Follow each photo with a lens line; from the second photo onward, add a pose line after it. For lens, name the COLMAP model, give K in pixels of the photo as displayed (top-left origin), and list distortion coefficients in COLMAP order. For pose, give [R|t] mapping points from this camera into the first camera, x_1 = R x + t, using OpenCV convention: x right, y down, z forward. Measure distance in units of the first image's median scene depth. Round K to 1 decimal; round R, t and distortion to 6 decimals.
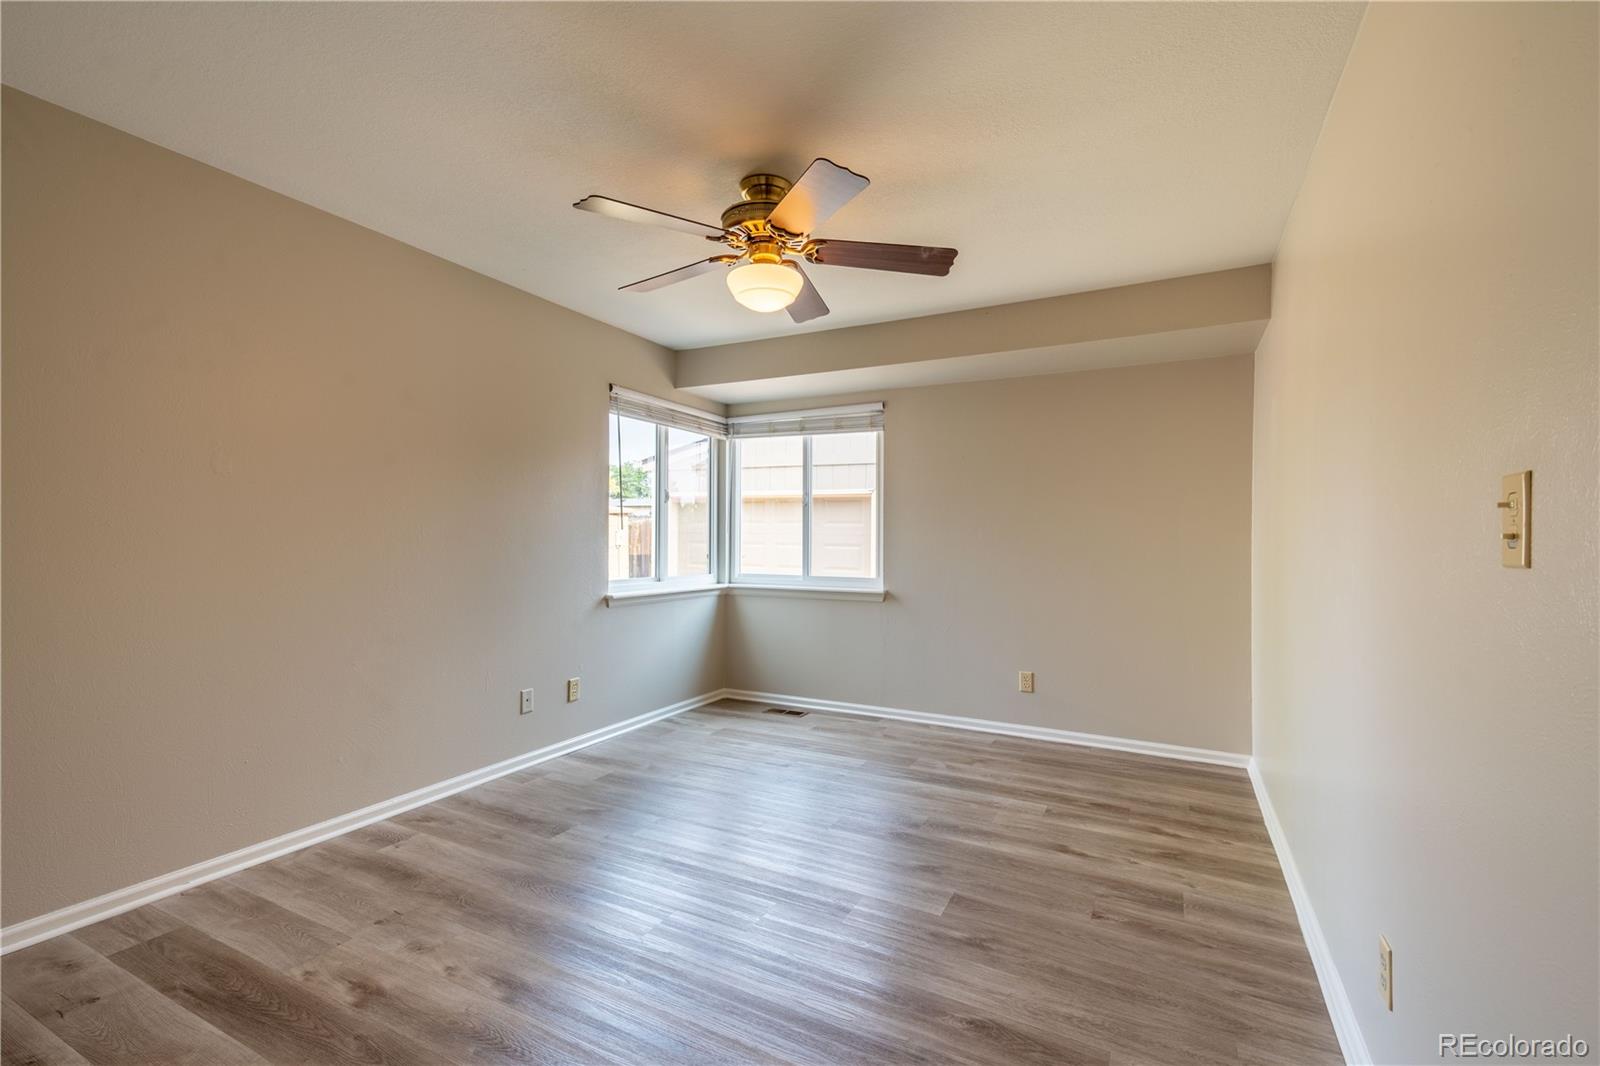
lens RADIAL K [[705.0, 0, 801.7], [0, 705.0, 535.3], [0, 0, 1]] dist [0.054156, -0.014196]
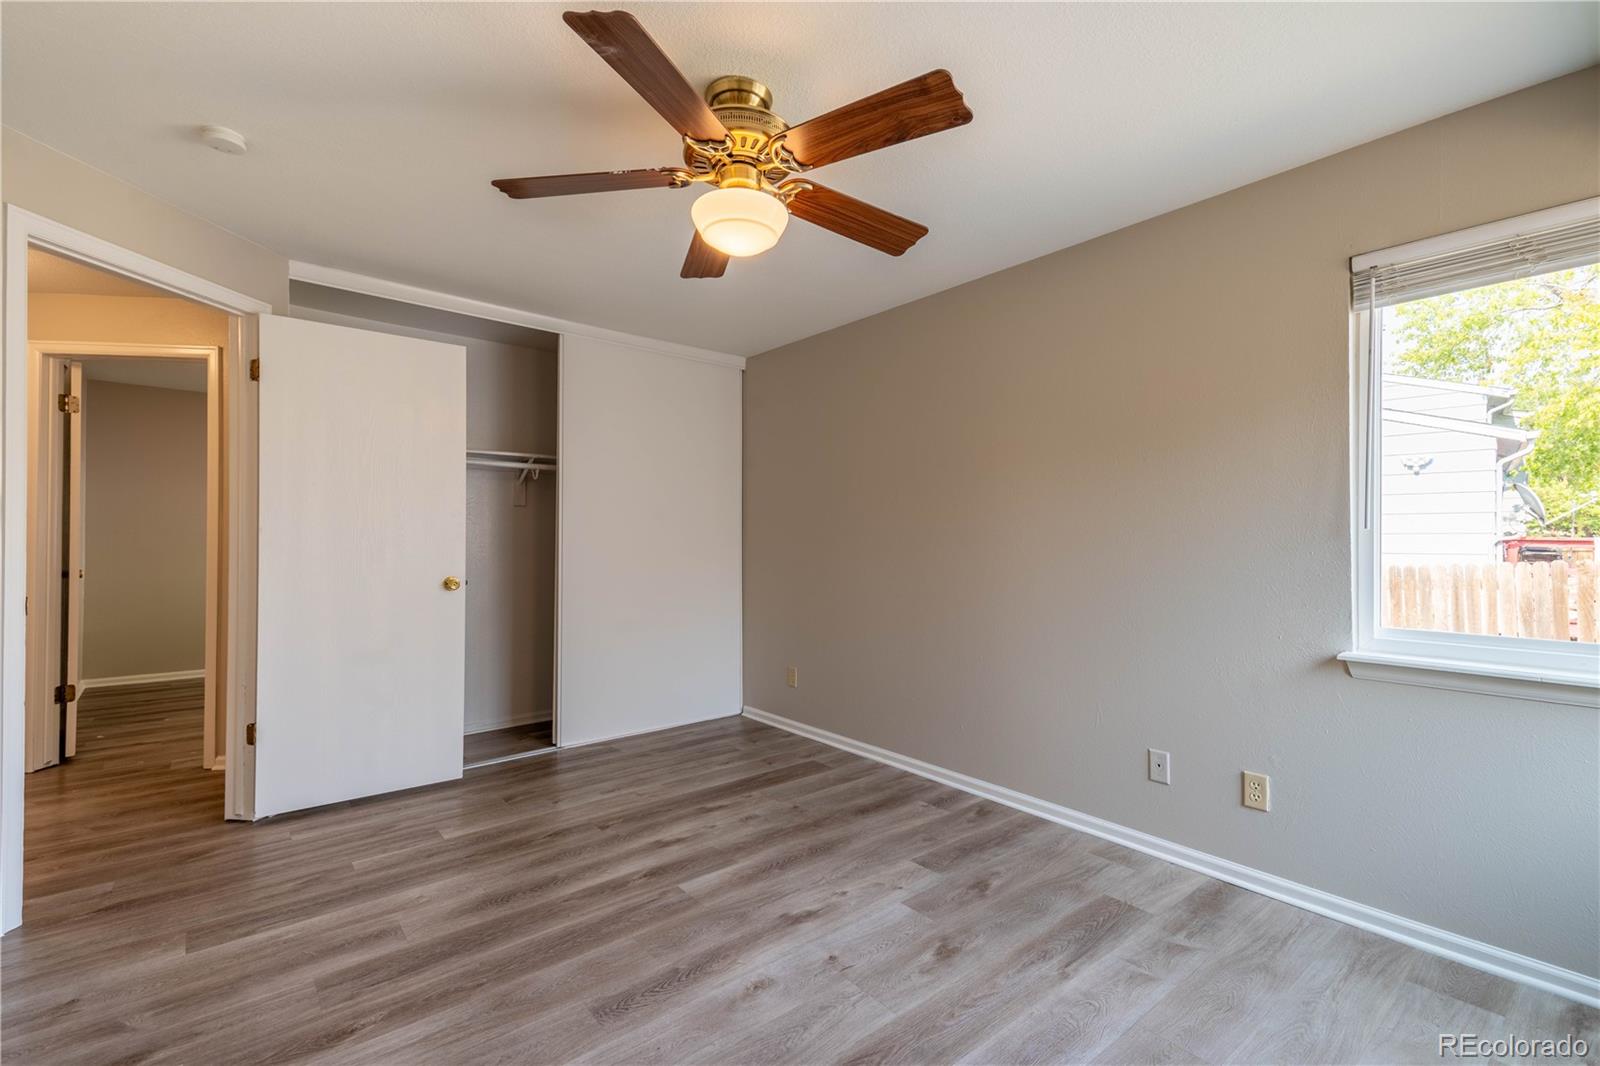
lens RADIAL K [[705.0, 0, 801.7], [0, 705.0, 535.3], [0, 0, 1]] dist [0.054156, -0.014196]
pose [[-0.372735, -0.015240, -0.927813, 0.619901], [-0.005927, 0.999884, -0.014043, 0.004488], [0.927919, 0.000265, -0.372782, 1.277338]]
